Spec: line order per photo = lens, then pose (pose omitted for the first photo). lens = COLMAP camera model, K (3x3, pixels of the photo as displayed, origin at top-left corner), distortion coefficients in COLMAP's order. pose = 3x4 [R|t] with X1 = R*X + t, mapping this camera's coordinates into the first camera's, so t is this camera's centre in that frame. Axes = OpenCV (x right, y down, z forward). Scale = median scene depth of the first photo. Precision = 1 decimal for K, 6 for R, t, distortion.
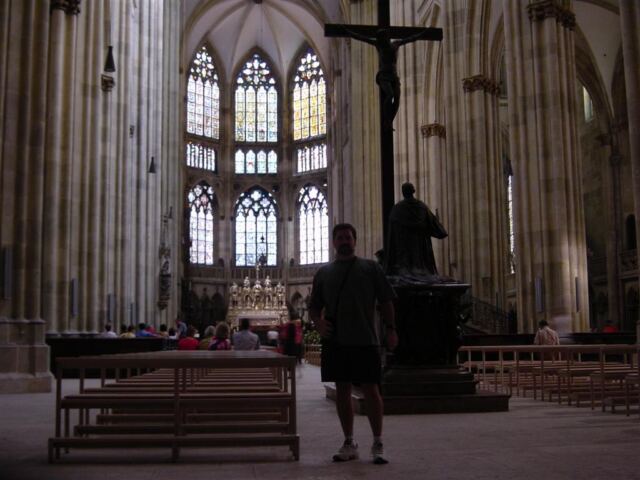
lens RADIAL K [[863.5, 0, 317.6], [0, 863.5, 237.4], [0, 0, 1]] dist [-0.122904, 0.000000]
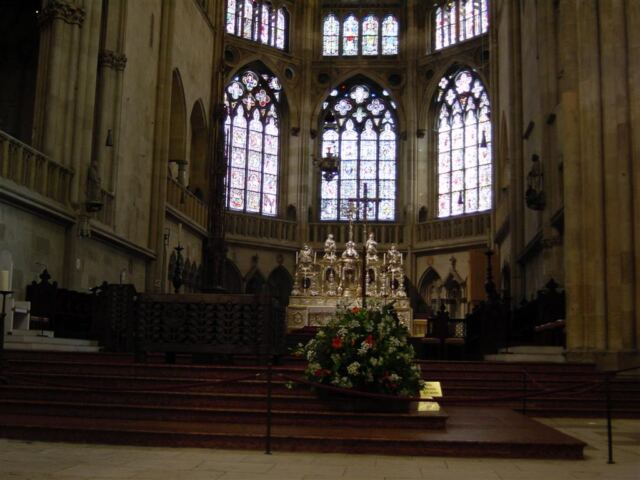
lens RADIAL K [[863.5, 0, 318.4], [0, 863.5, 242.9], [0, 0, 1]] dist [-0.122904, 0.000000]
pose [[0.979576, 0.007252, -0.200945, 0.015068], [-0.010529, 0.999828, -0.015245, 0.058658], [0.200800, 0.017049, 0.979484, 0.487538]]
